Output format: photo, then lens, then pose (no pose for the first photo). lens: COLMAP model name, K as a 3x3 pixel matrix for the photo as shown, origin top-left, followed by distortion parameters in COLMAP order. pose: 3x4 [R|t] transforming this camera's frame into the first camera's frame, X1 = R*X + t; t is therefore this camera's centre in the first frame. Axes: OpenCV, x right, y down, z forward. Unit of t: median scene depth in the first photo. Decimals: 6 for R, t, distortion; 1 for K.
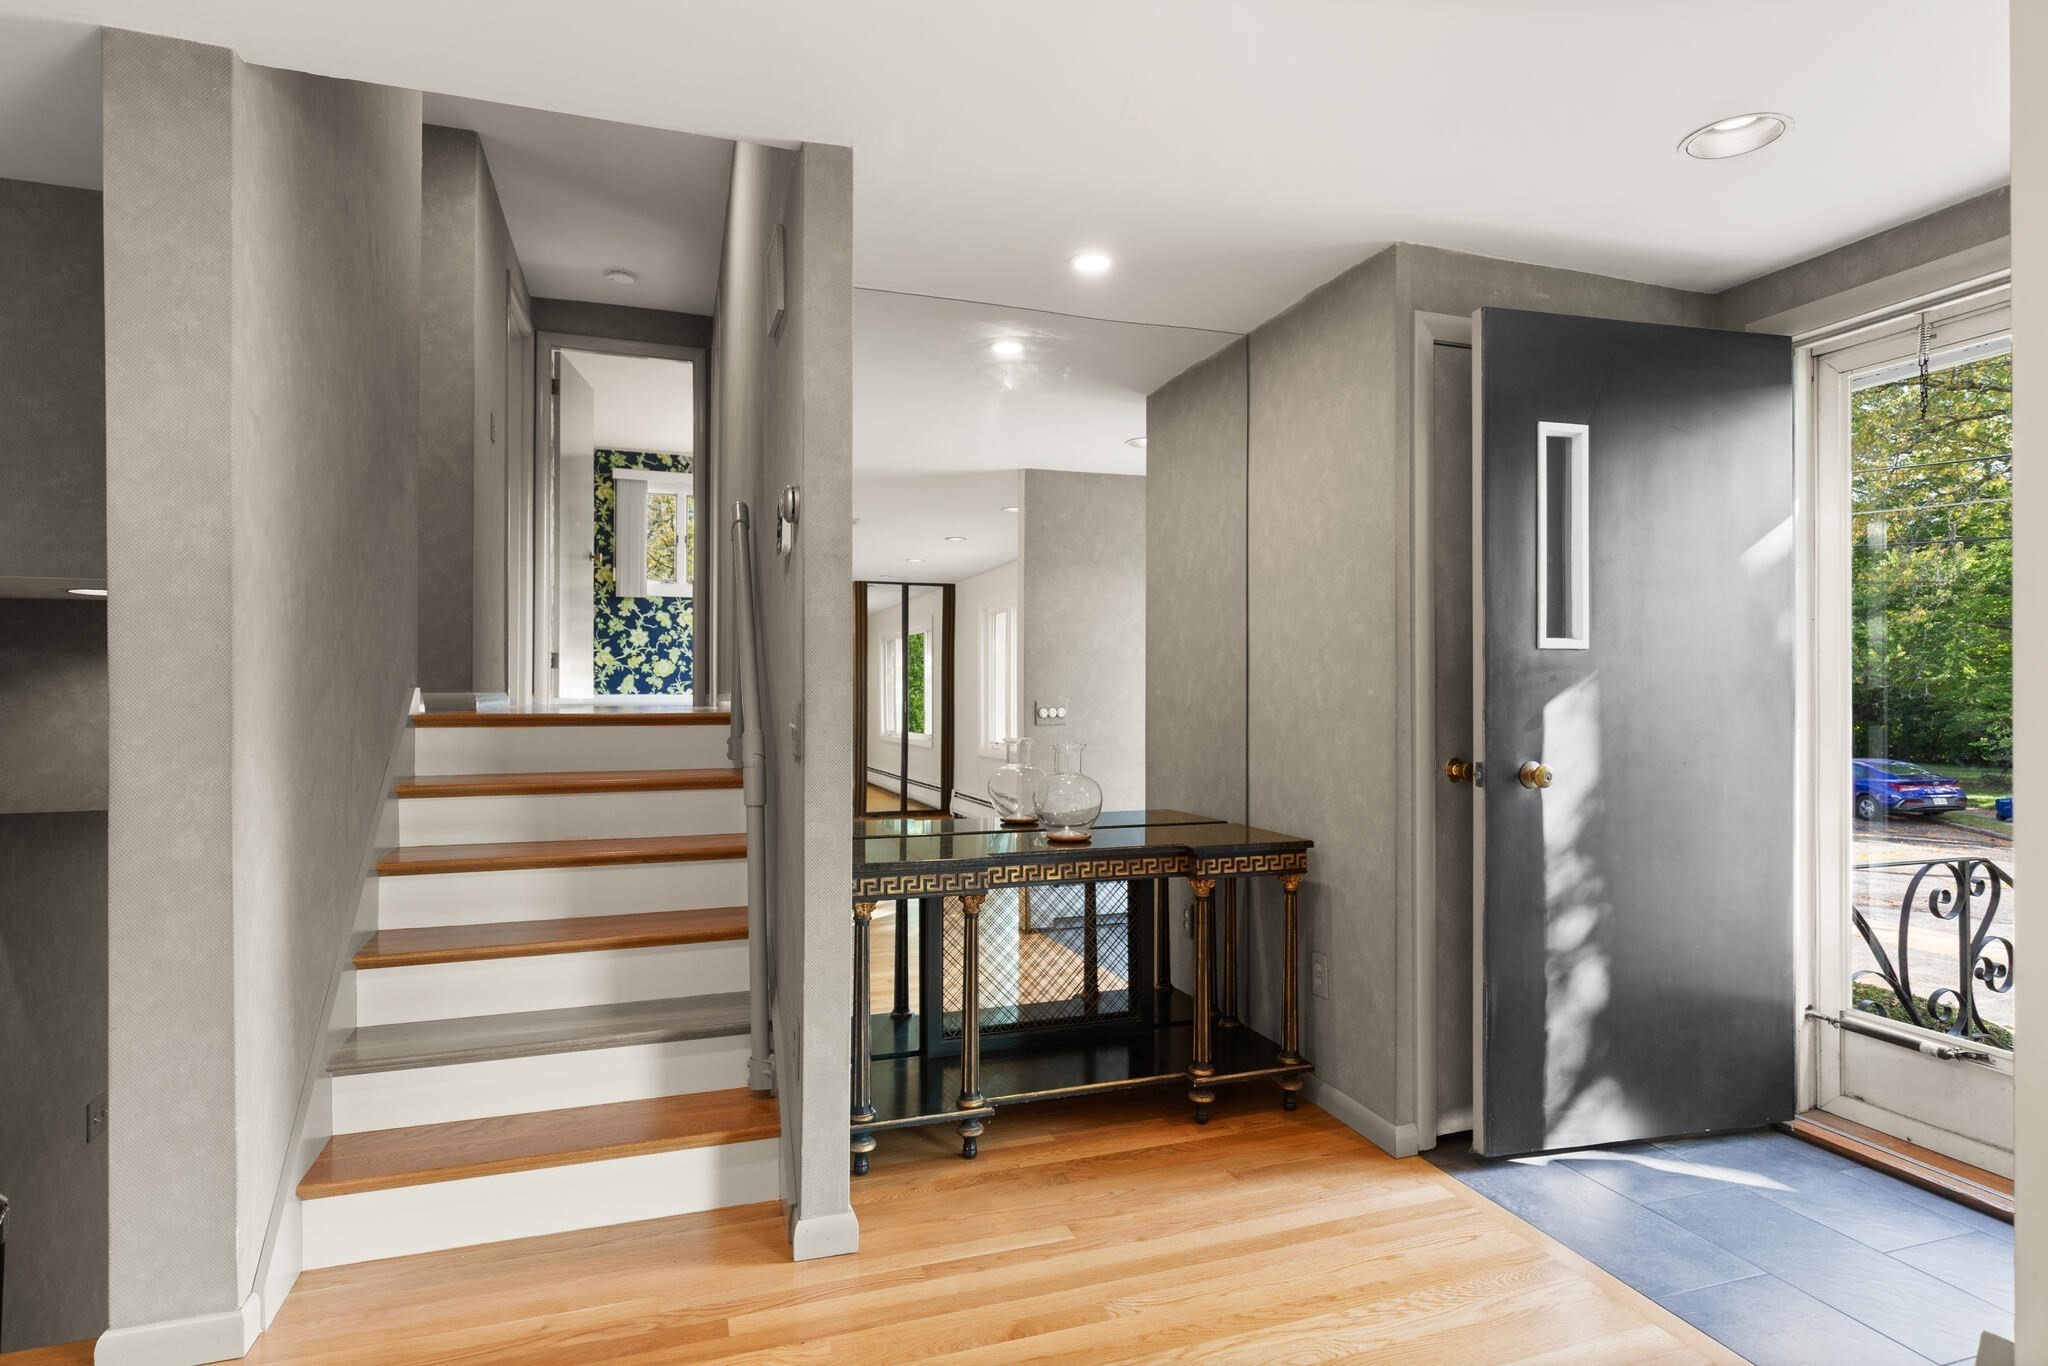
lens RADIAL K [[1078.5, 0, 1035.3], [0, 1078.5, 682.1], [0, 0, 1]] dist [0.004919, -0.003853]
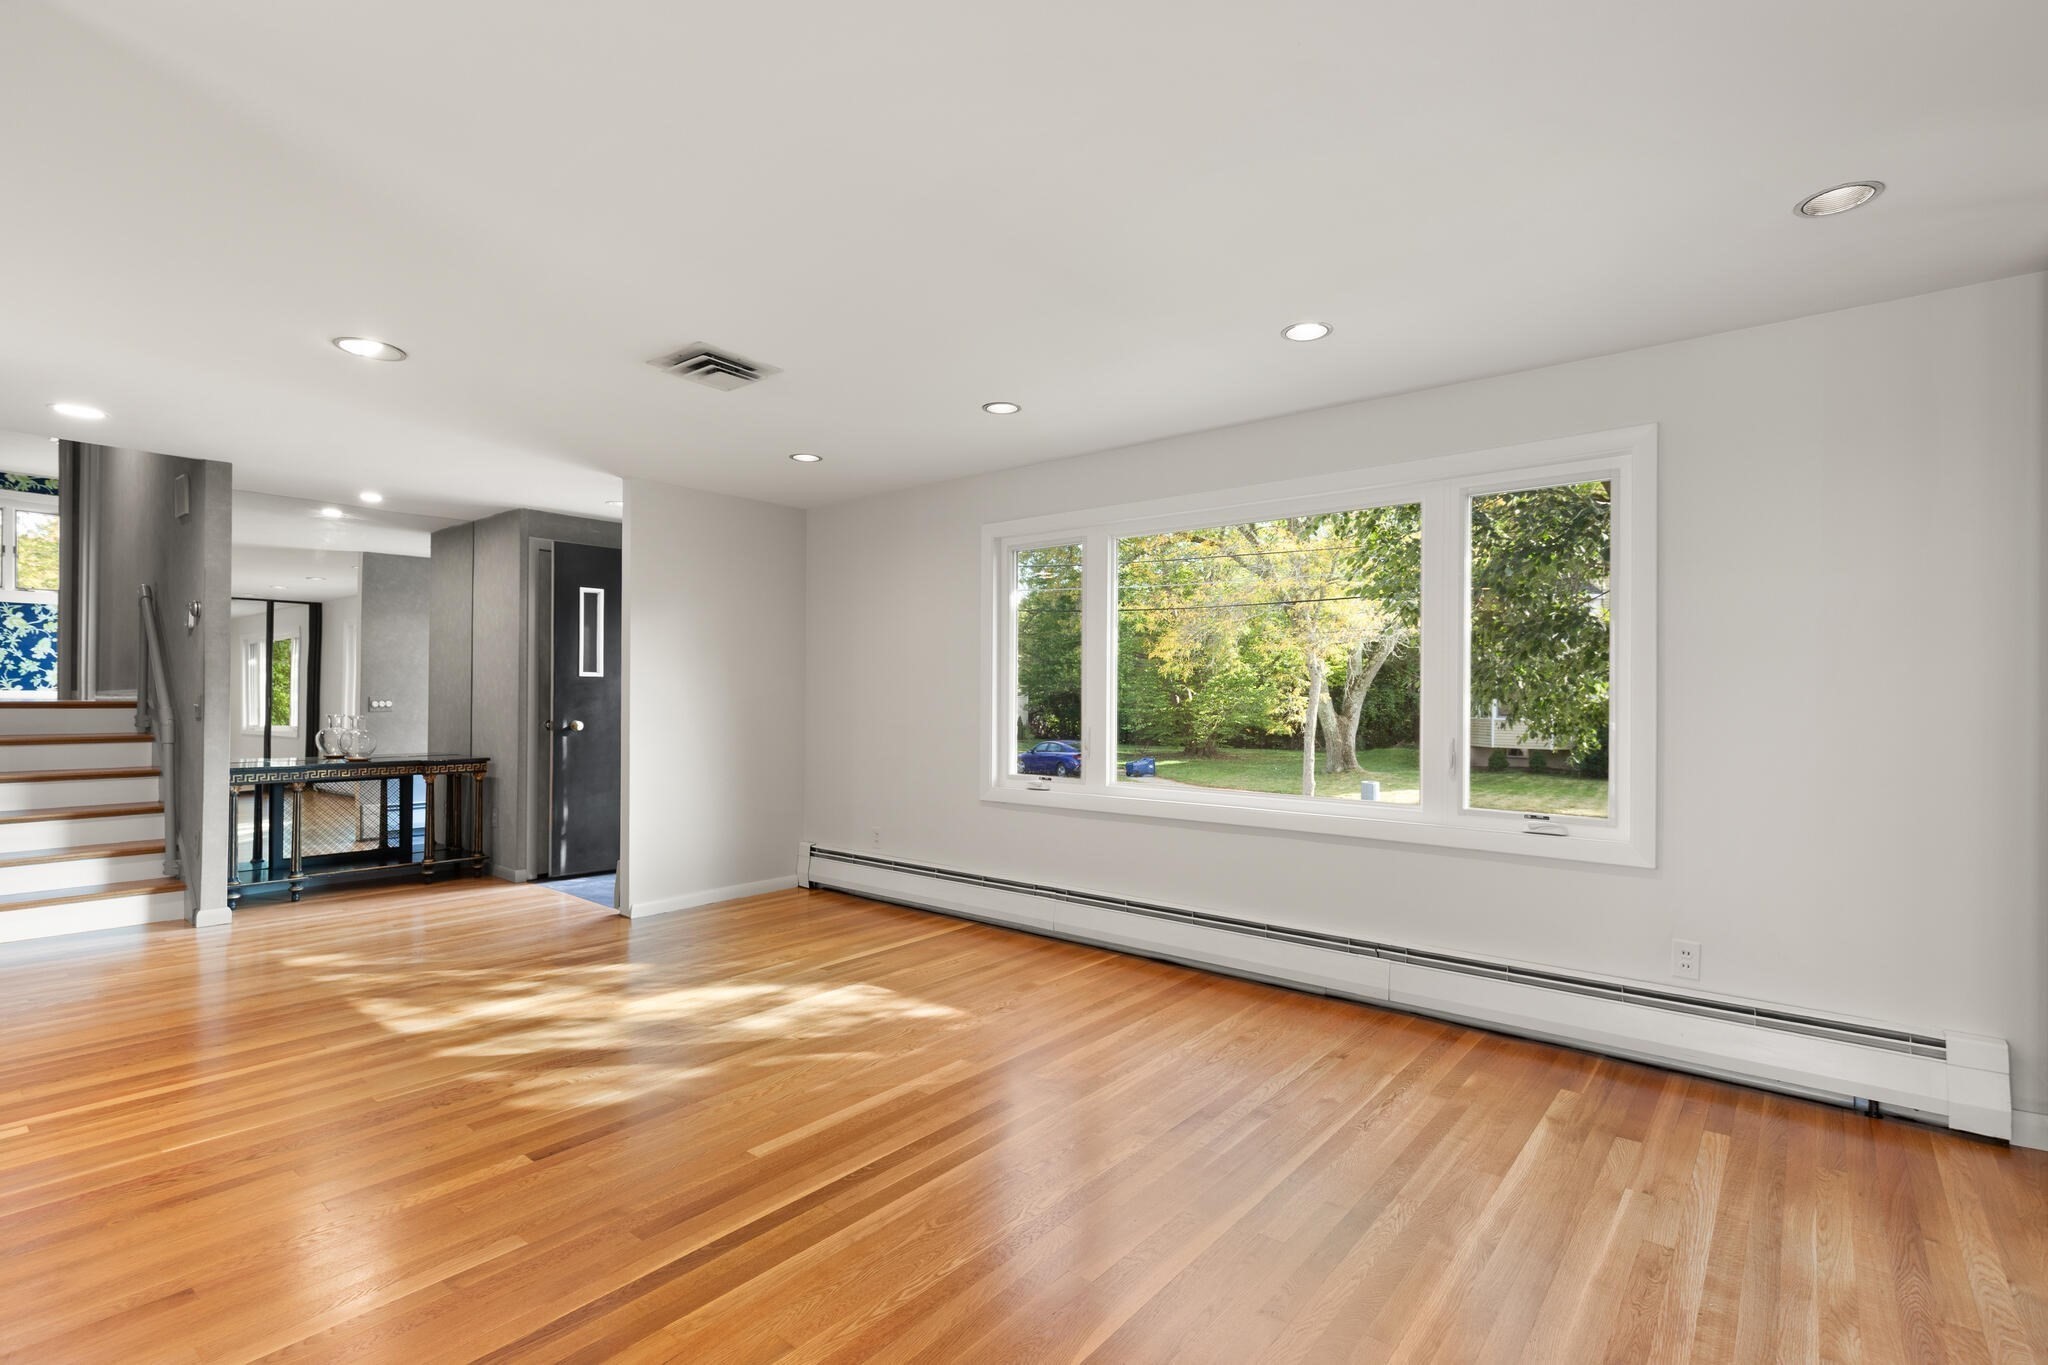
lens RADIAL K [[945.8, 0, 1032.0], [0, 945.8, 697.0], [0, 0, 1]] dist [0.004317, 0.000379]
pose [[0.851080, 0.005750, 0.525005, 0.196992], [-0.012763, 0.999871, 0.009739, -0.016864], [-0.524881, -0.014990, 0.851044, -1.424926]]
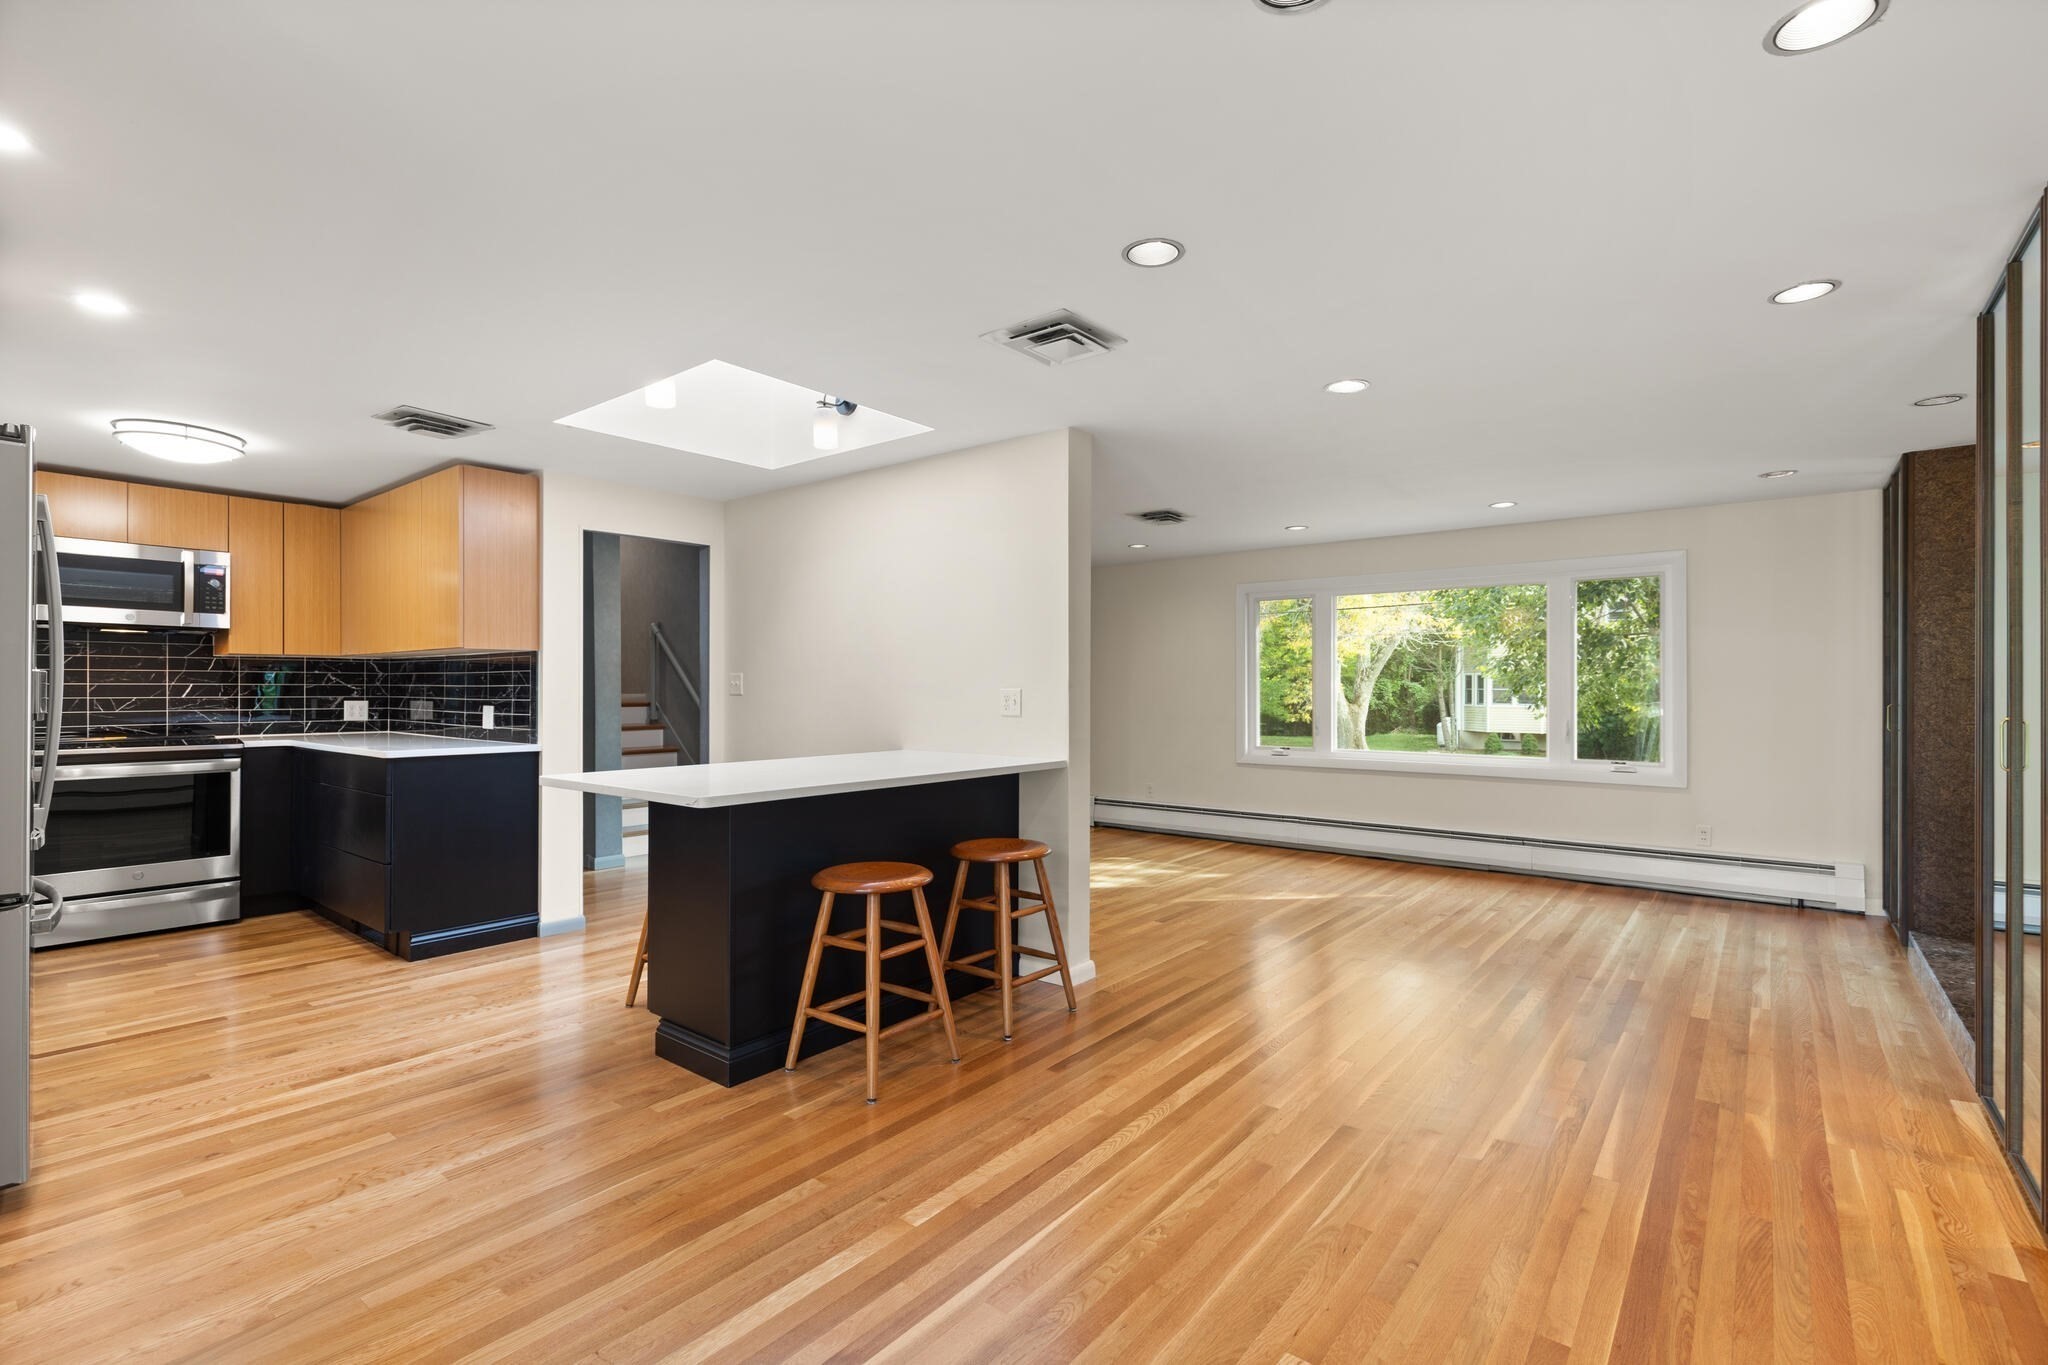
lens RADIAL K [[945.8, 0, 1018.6], [0, 945.8, 684.3], [0, 0, 1]] dist [0.004317, 0.000379]
pose [[0.844648, 0.001996, 0.535318, -0.935891], [-0.006768, 0.999953, 0.006951, -0.045608], [-0.535279, -0.009495, 0.844622, -1.830917]]
